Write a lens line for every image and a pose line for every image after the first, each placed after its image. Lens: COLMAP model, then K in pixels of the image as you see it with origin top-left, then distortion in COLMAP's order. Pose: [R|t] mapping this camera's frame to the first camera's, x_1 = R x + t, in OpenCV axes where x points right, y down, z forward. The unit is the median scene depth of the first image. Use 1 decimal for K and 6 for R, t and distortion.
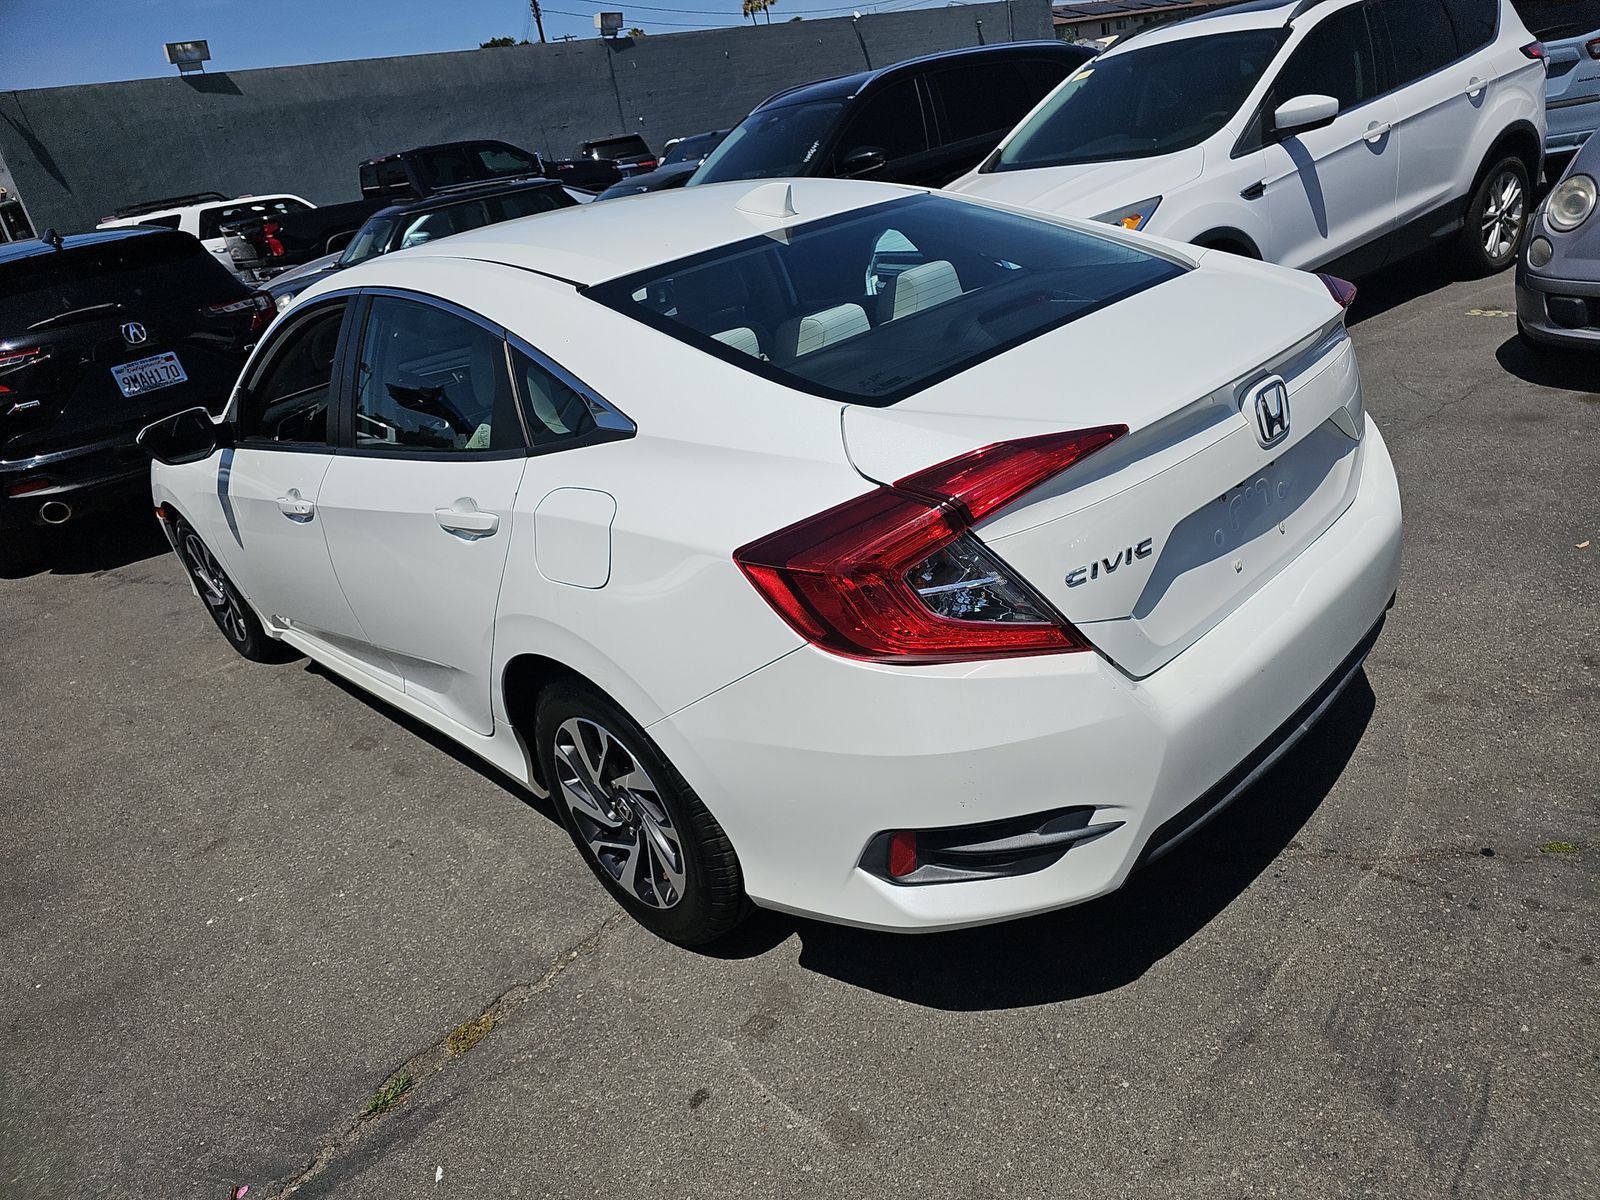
lens RADIAL K [[1069.8, 0, 800.0], [0, 1069.8, 600.0], [0, 0, 1]] dist [0.045780, -0.048724]
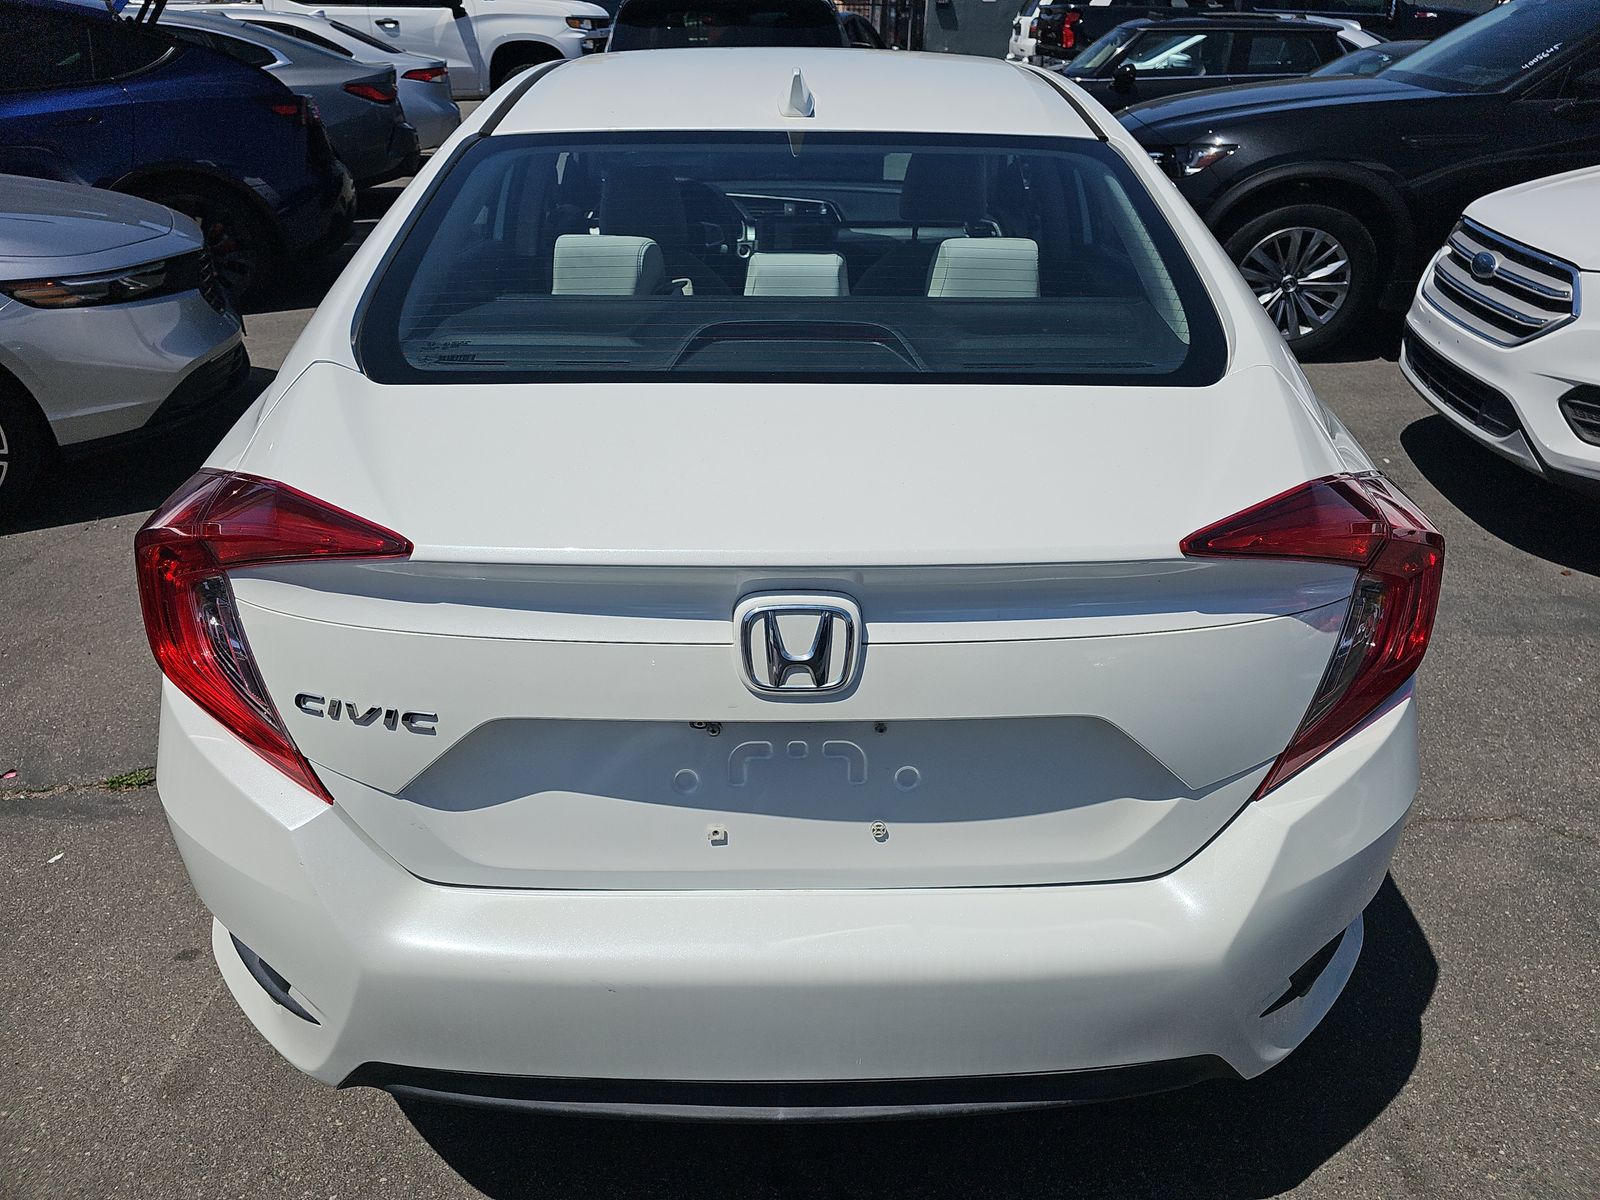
lens RADIAL K [[1069.8, 0, 800.0], [0, 1069.8, 600.0], [0, 0, 1]] dist [0.045780, -0.048724]
pose [[0.716986, 0.481810, -0.503776, 0.714674], [-0.403634, 0.876157, 0.263493, -0.349540], [0.568340, 0.014420, 0.822667, 0.529093]]
